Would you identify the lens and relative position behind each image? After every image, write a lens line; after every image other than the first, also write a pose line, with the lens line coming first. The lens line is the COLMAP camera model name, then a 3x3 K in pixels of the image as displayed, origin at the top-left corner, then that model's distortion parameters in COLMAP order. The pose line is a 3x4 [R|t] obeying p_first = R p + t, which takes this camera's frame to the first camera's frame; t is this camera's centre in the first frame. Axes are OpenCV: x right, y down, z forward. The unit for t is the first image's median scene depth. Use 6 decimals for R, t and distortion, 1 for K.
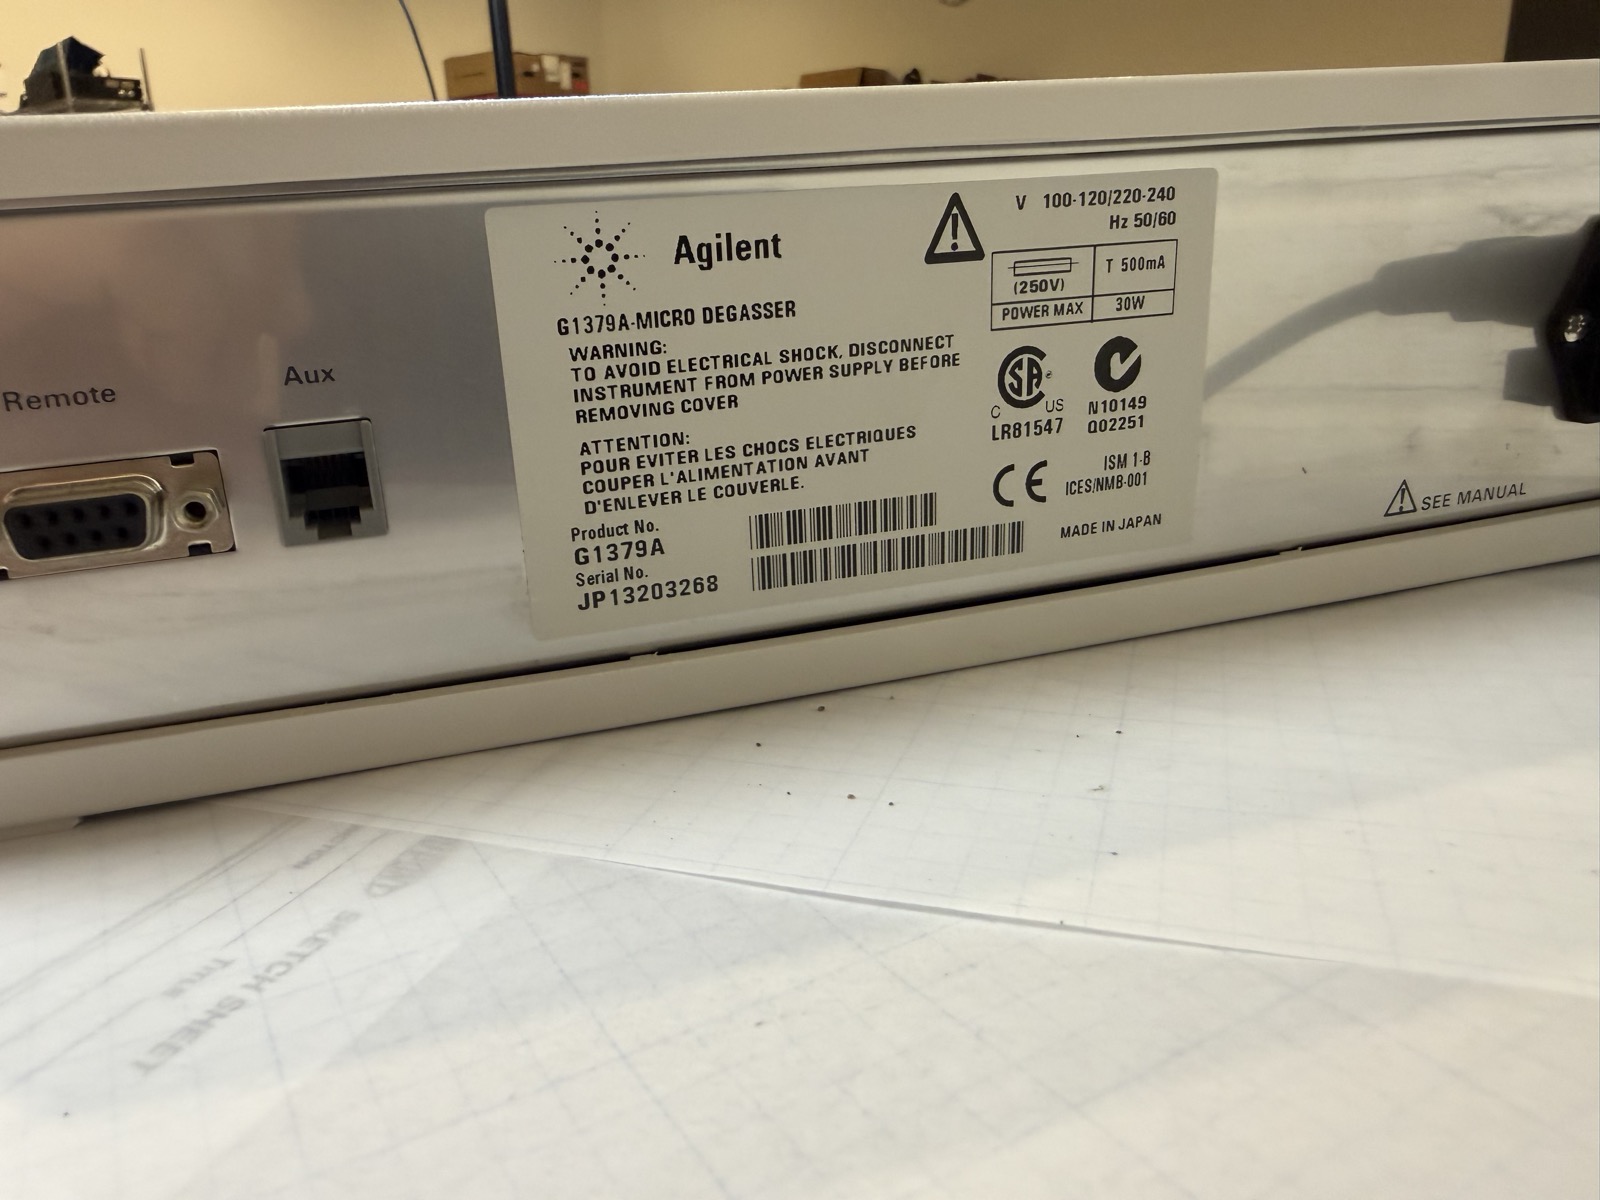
lens RADIAL K [[1147.5, 0, 760.7], [0, 1147.5, 601.8], [0, 0, 1]] dist [-0.008608, -0.001997]
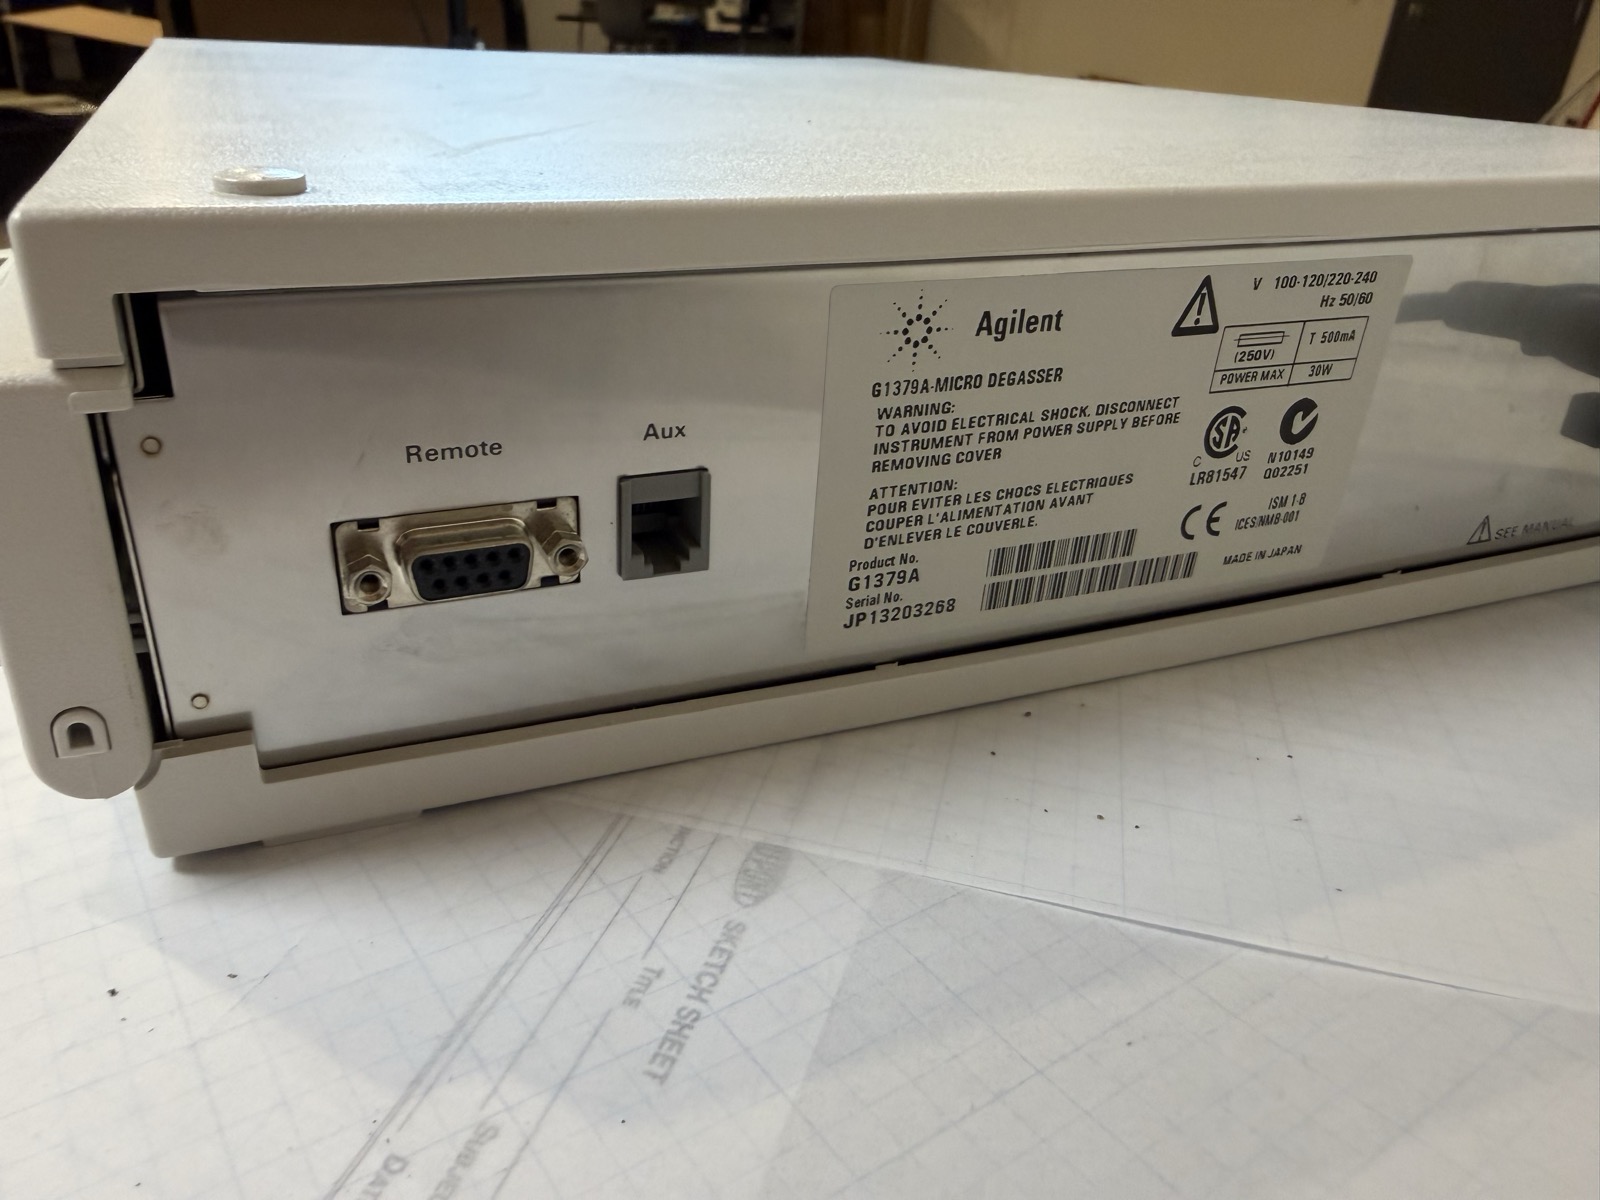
lens RADIAL K [[1156.0, 0, 753.5], [0, 1156.0, 597.8], [0, 0, 1]] dist [0.006808, -0.005696]
pose [[0.991921, 0.050035, 0.116572, -0.380821], [-0.067929, 0.985579, 0.154981, -0.192968], [-0.107137, -0.161648, 0.981016, -0.101334]]
